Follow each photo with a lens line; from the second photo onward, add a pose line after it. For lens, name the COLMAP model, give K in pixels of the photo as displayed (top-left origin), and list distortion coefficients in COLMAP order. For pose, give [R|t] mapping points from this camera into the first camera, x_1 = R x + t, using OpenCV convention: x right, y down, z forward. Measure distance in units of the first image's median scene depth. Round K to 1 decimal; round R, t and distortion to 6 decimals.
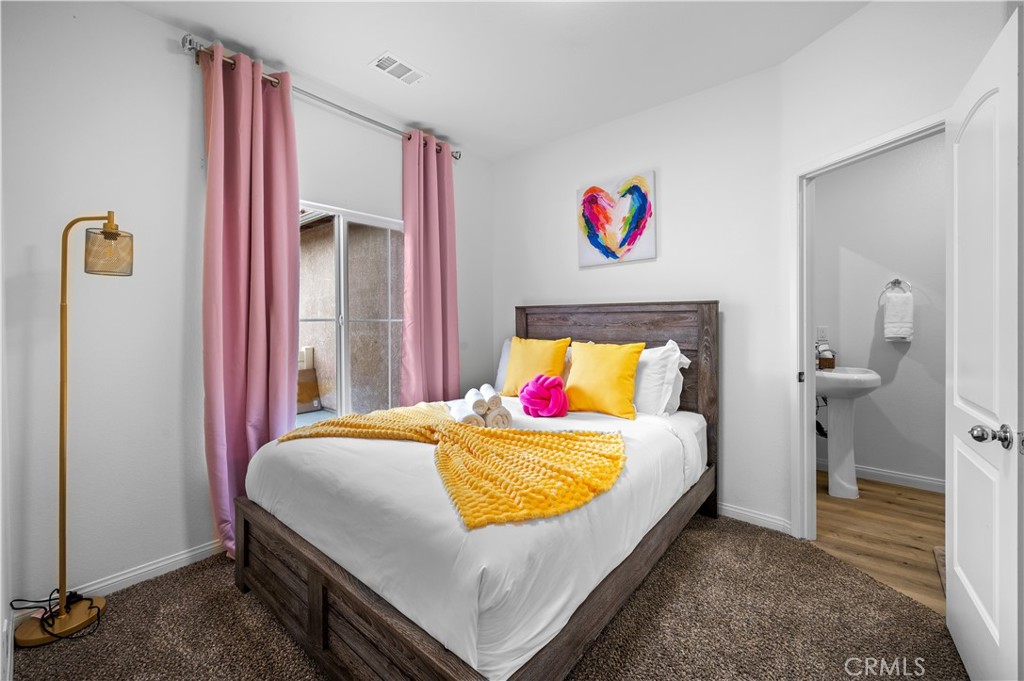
lens RADIAL K [[402.2, 0, 513.0], [0, 402.2, 332.8], [0, 0, 1]] dist [-0.002095, -0.000202]
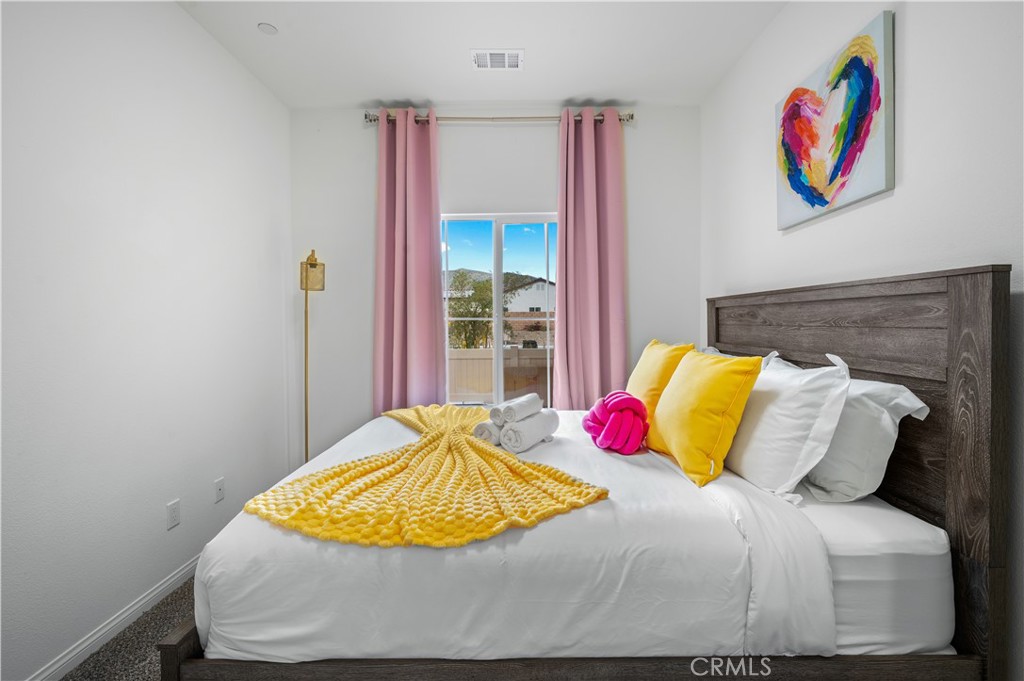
lens RADIAL K [[421.9, 0, 514.2], [0, 421.9, 342.5], [0, 0, 1]] dist [-0.001922, -0.000323]
pose [[0.647164, 0.037266, -0.761440, 0.443364], [-0.019069, 0.999283, 0.032700, -0.005725], [0.762113, -0.006642, 0.647410, 0.301915]]
